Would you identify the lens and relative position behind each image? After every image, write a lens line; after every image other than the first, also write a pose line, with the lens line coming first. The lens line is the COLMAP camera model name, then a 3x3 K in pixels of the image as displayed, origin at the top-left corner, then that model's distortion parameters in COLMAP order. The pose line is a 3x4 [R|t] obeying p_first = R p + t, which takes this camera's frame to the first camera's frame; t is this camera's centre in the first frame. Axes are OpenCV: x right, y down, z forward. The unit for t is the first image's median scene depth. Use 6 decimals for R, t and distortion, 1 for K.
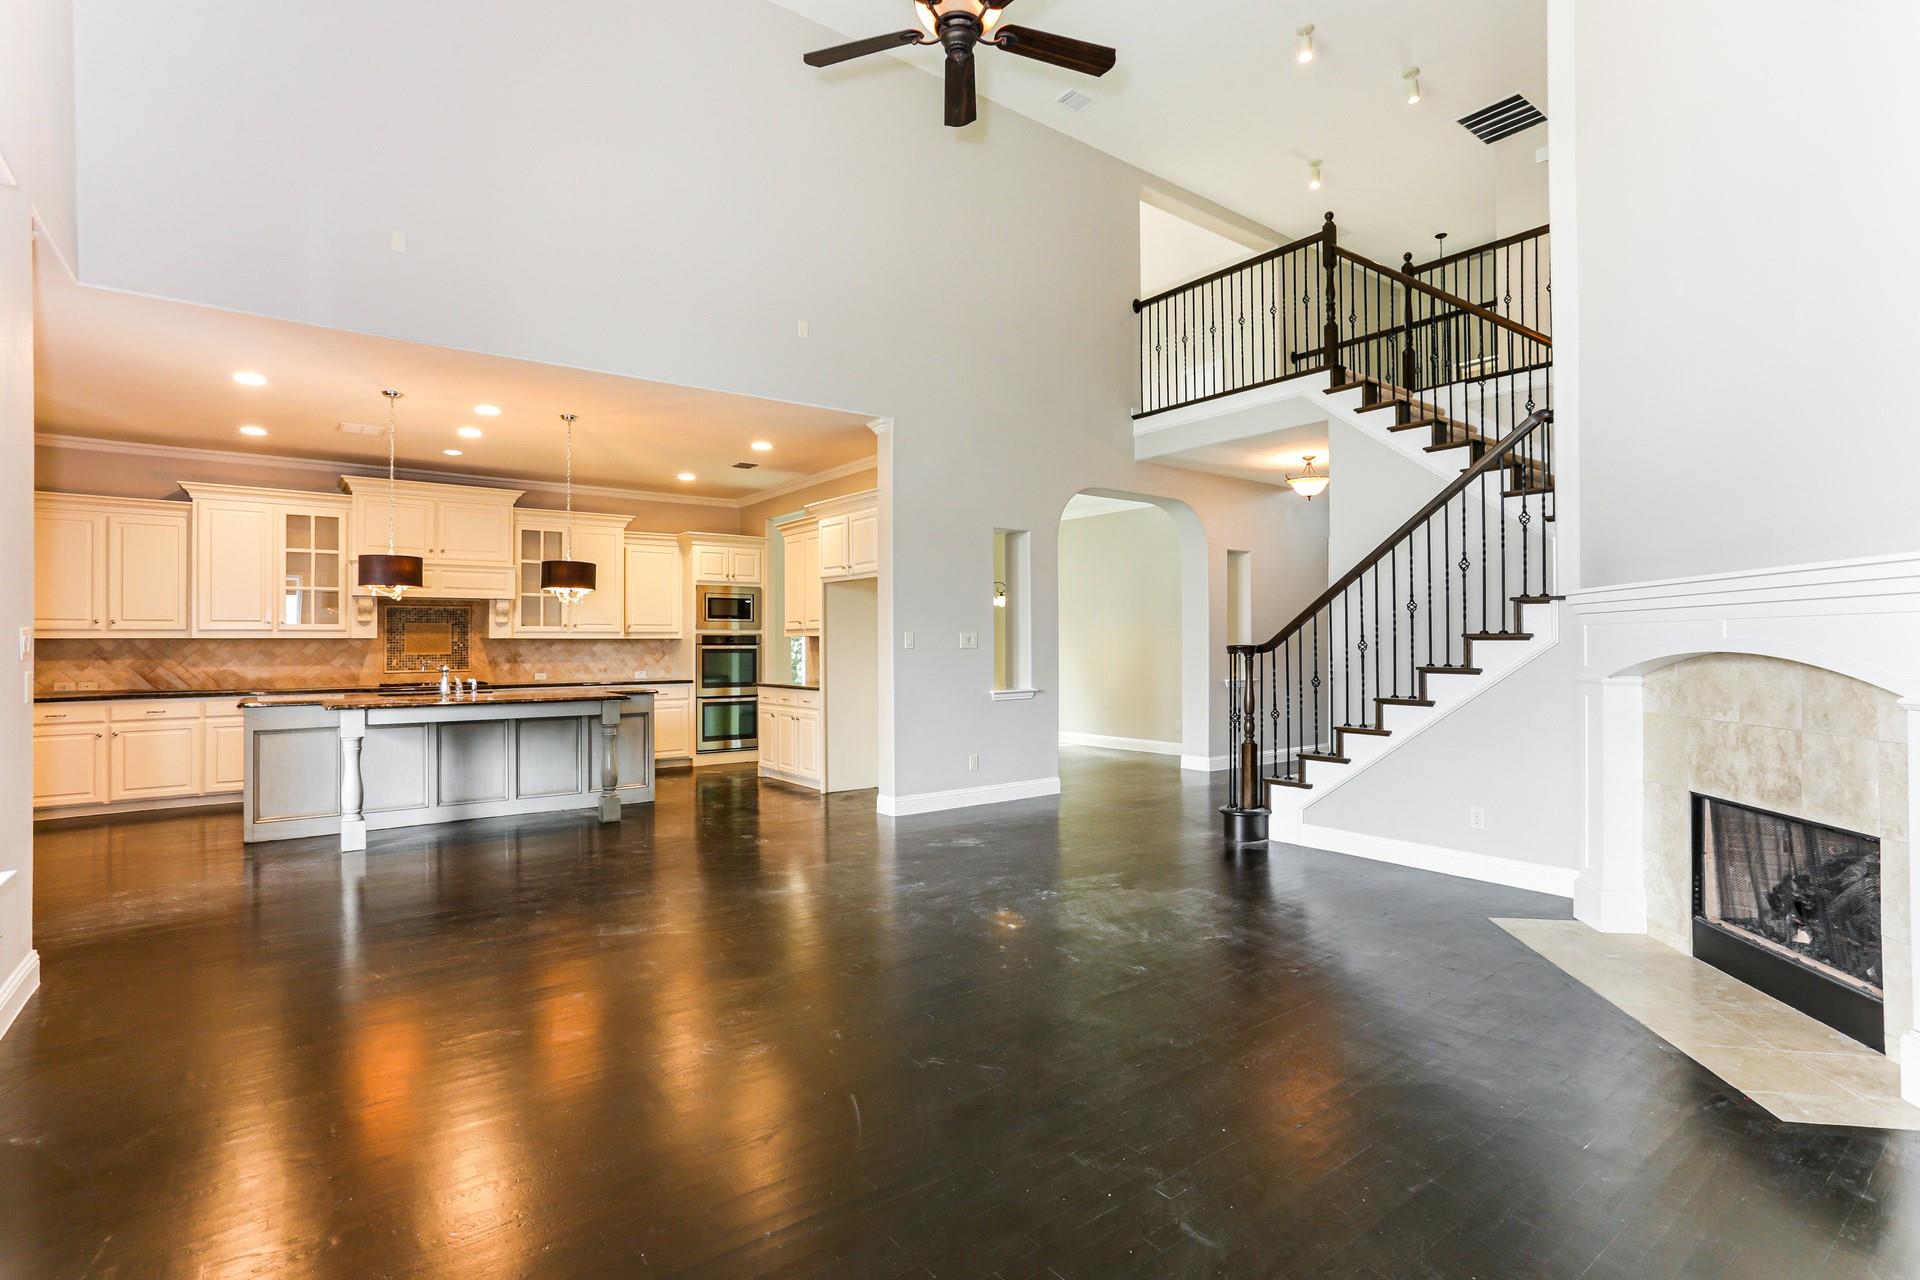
lens RADIAL K [[926.4, 0, 963.3], [0, 926.4, 633.9], [0, 0, 1]] dist [-0.001955, 0.000391]
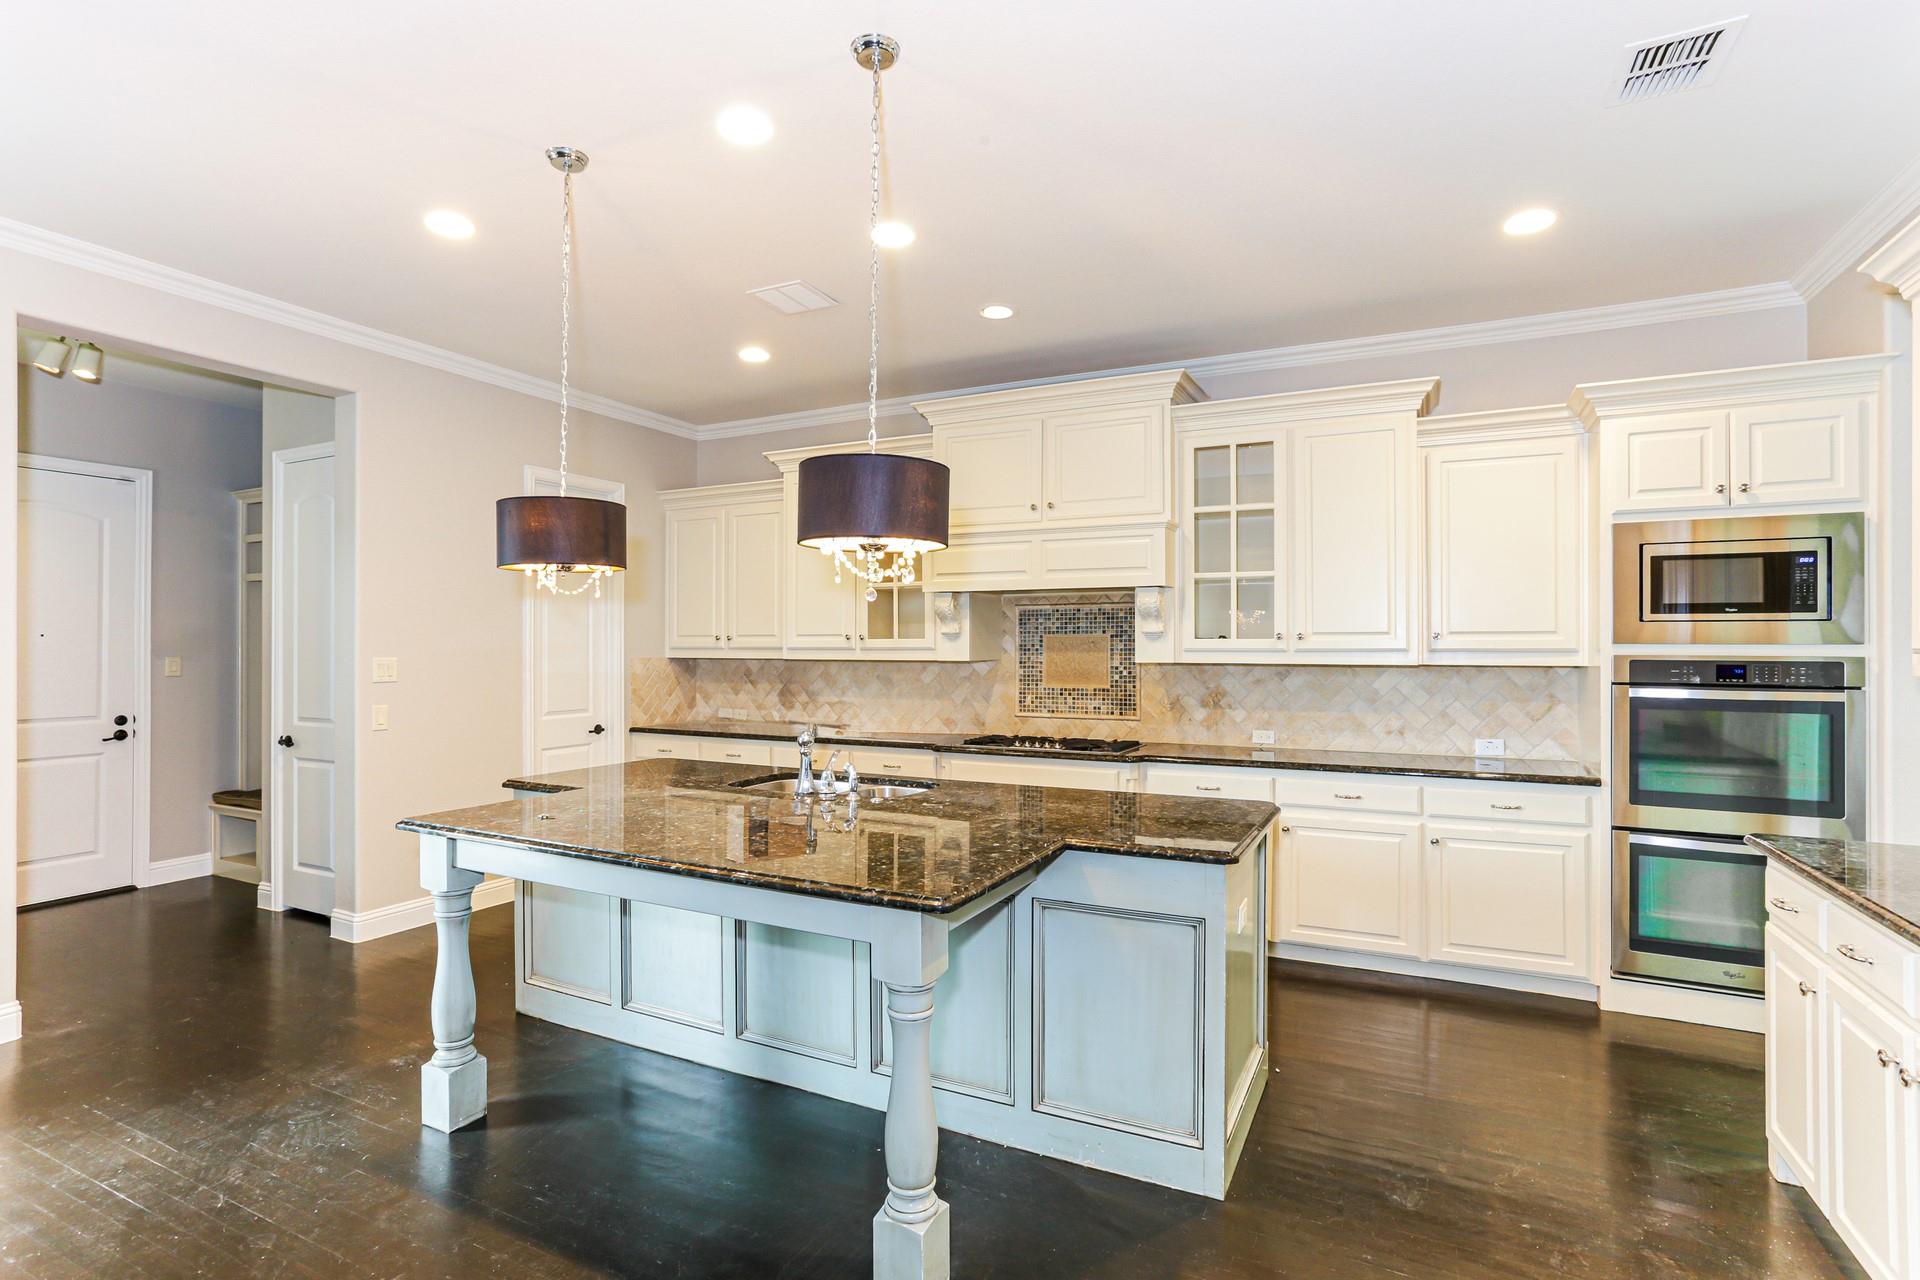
lens RADIAL K [[926.4, 0, 961.9], [0, 926.4, 645.8], [0, 0, 1]] dist [-0.001955, 0.000391]
pose [[0.443679, 0.003916, -0.896177, -0.073576], [0.004966, 0.999964, 0.006829, -0.008049], [0.896172, -0.007481, 0.443643, 0.619620]]
